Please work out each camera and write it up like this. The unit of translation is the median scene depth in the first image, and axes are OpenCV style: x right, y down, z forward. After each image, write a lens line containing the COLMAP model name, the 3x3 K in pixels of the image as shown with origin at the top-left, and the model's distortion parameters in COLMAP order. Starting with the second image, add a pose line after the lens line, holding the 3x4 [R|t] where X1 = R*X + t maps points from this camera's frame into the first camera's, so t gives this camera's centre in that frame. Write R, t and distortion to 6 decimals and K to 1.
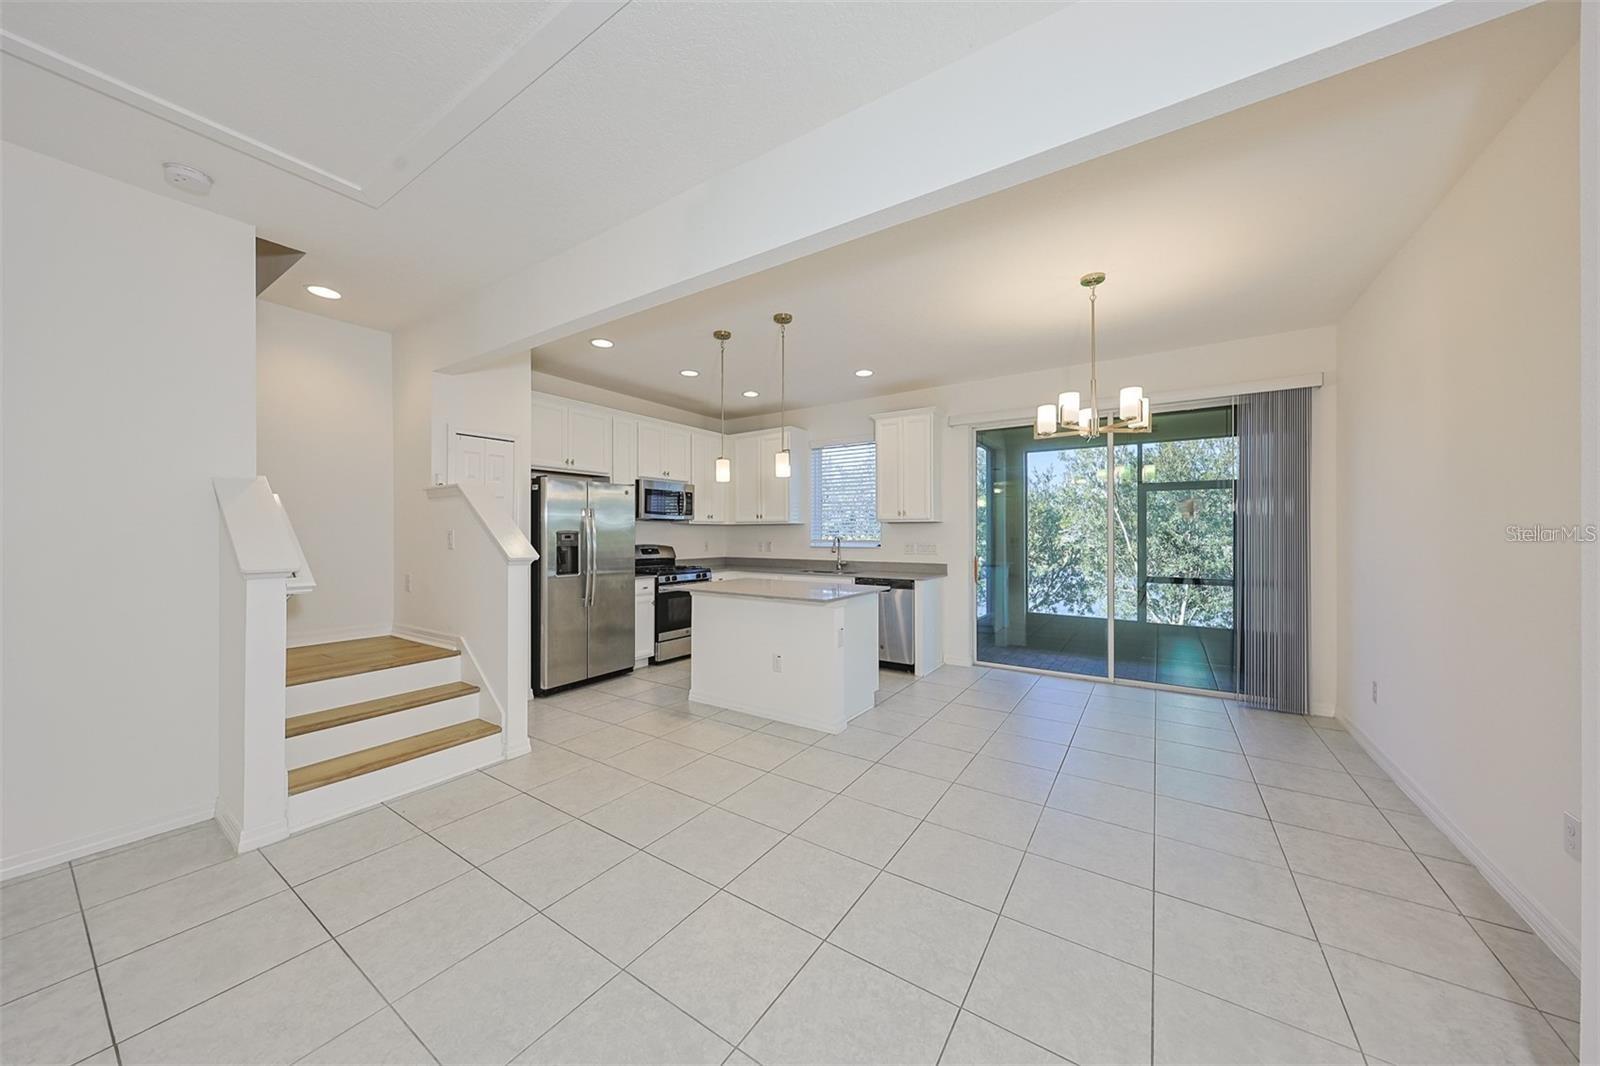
lens RADIAL K [[533.9, 0, 800.0], [0, 533.9, 533.0], [0, 0, 1]] dist [0.000612, -0.000021]
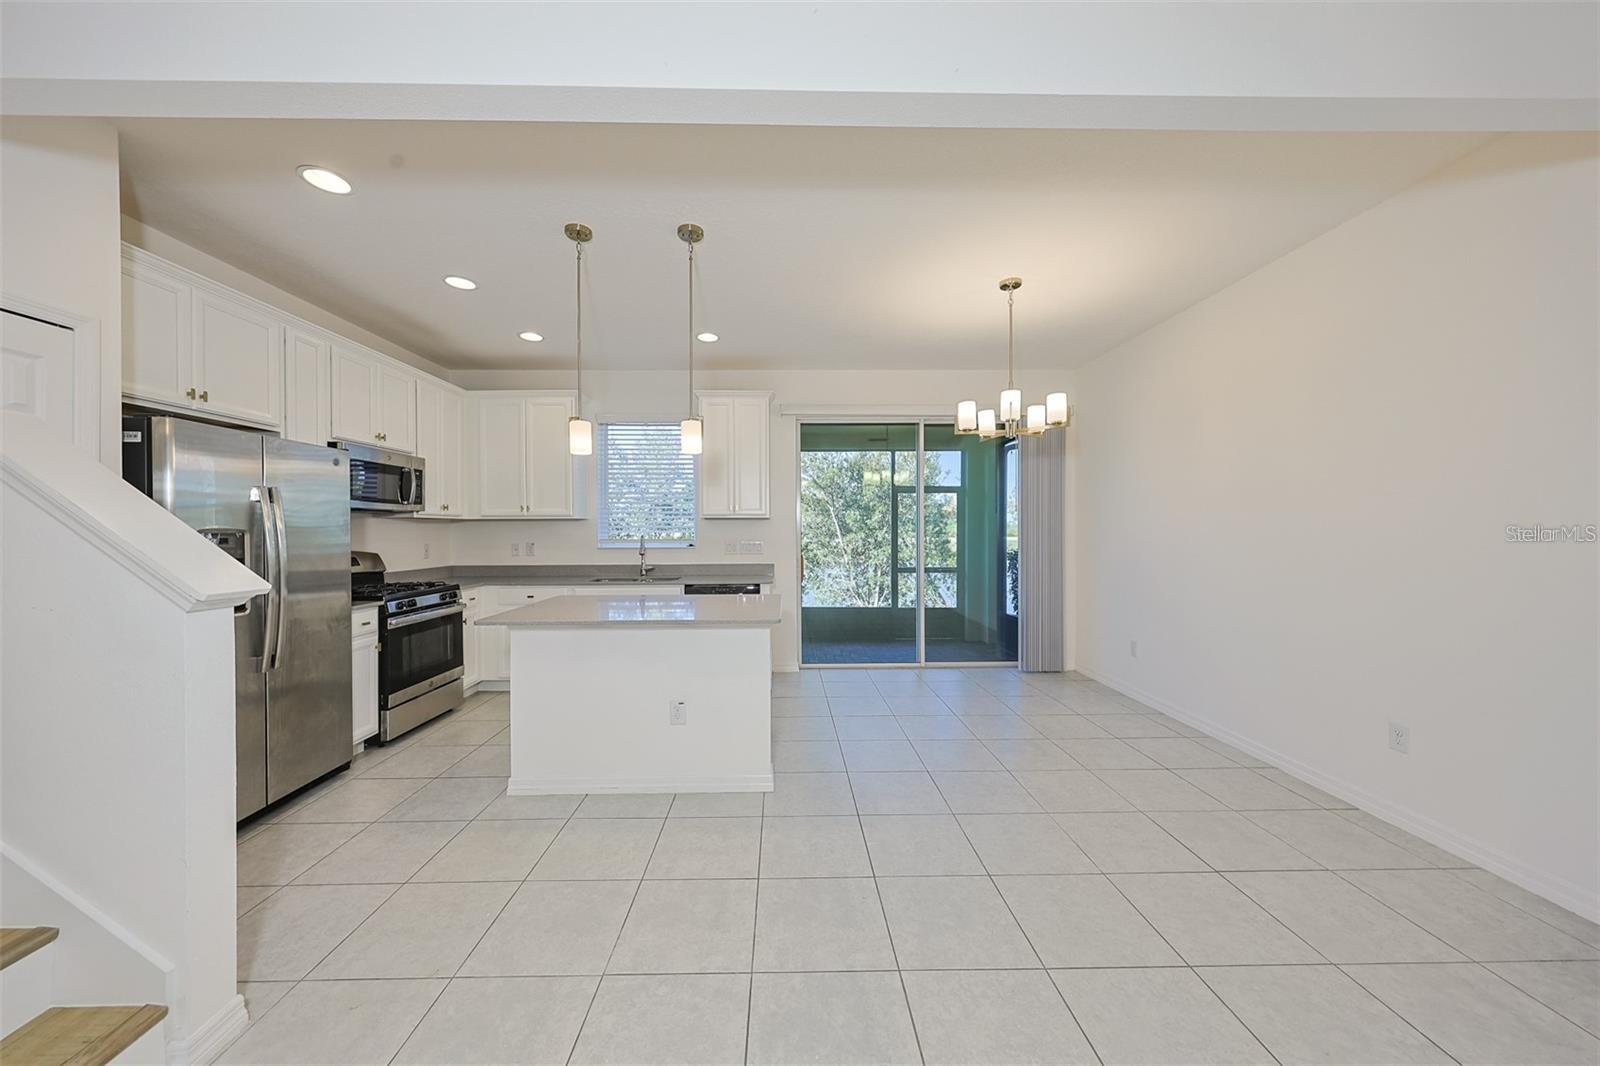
lens RADIAL K [[537.9, 0, 791.6], [0, 537.9, 532.7], [0, 0, 1]] dist [-0.000715, -0.000091]
pose [[0.823609, -0.006479, 0.567121, -0.229196], [0.003133, 0.999971, 0.006874, -0.002057], [-0.567149, -0.003885, 0.823606, 0.223626]]
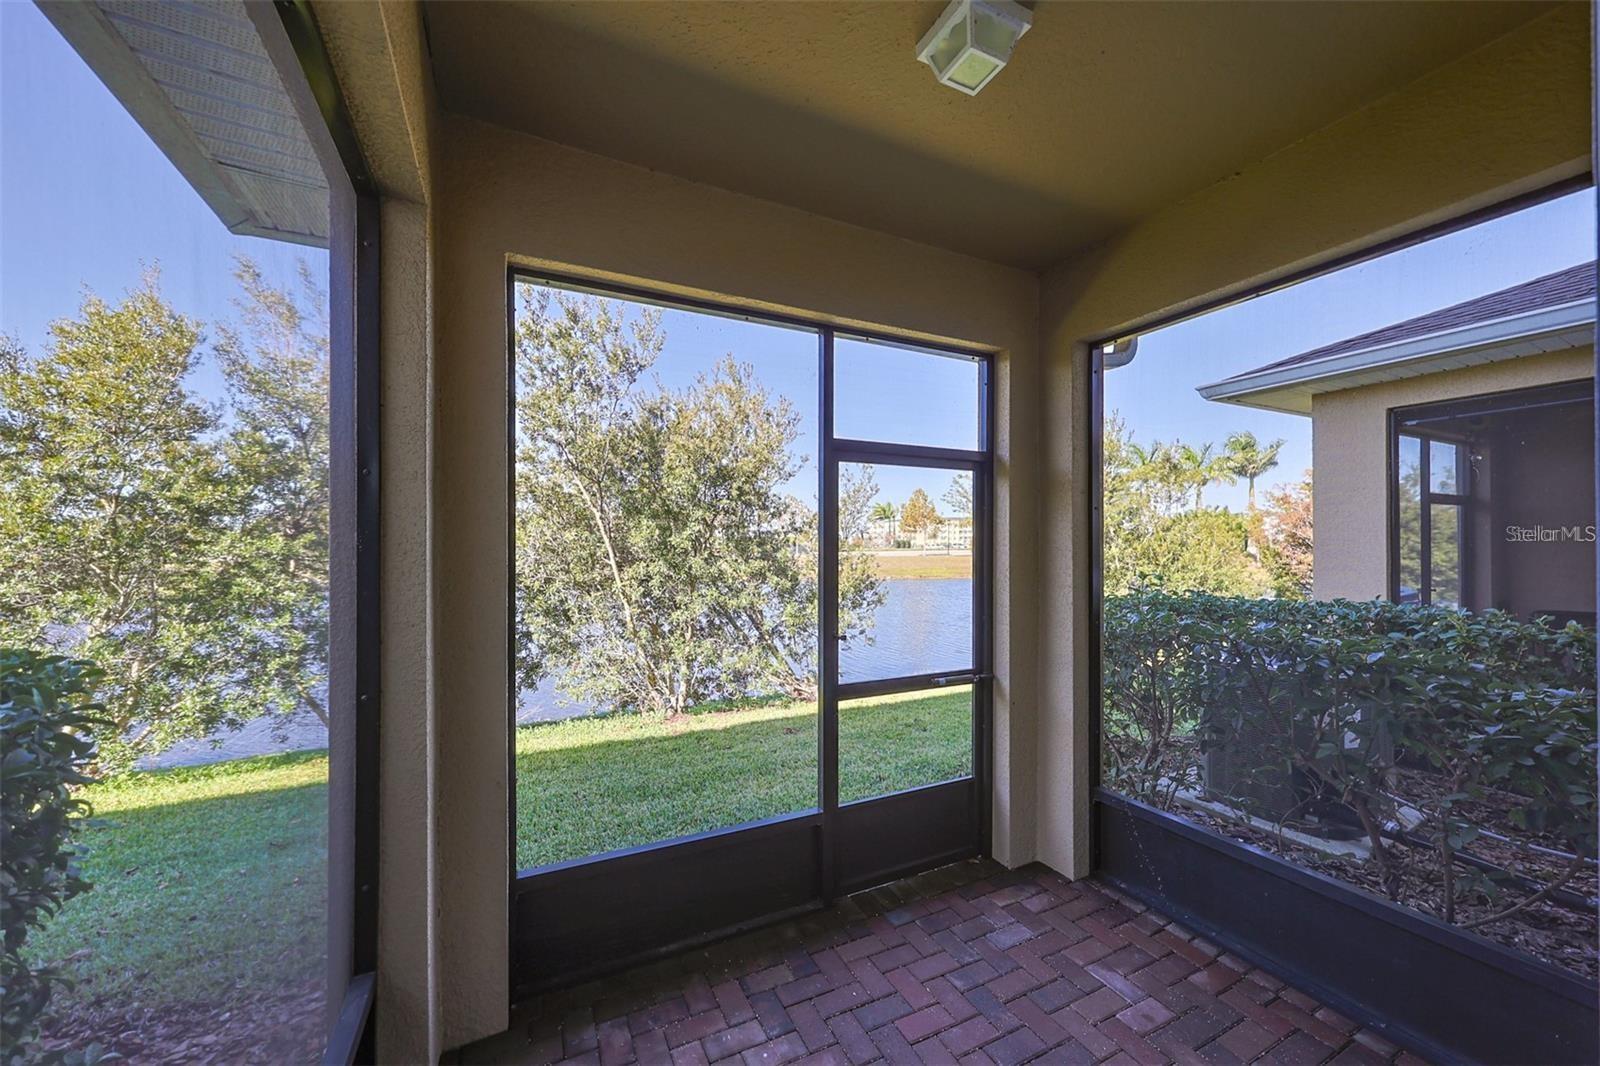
lens RADIAL K [[556.3, 0, 798.2], [0, 556.3, 539.5], [0, 0, 1]] dist [0.000206, 0.000000]
pose [[0.487999, -0.005009, 0.872830, 0.349396], [0.008845, 0.999961, 0.000793, -0.029354], [-0.872799, 0.007334, 0.488024, 1.016038]]
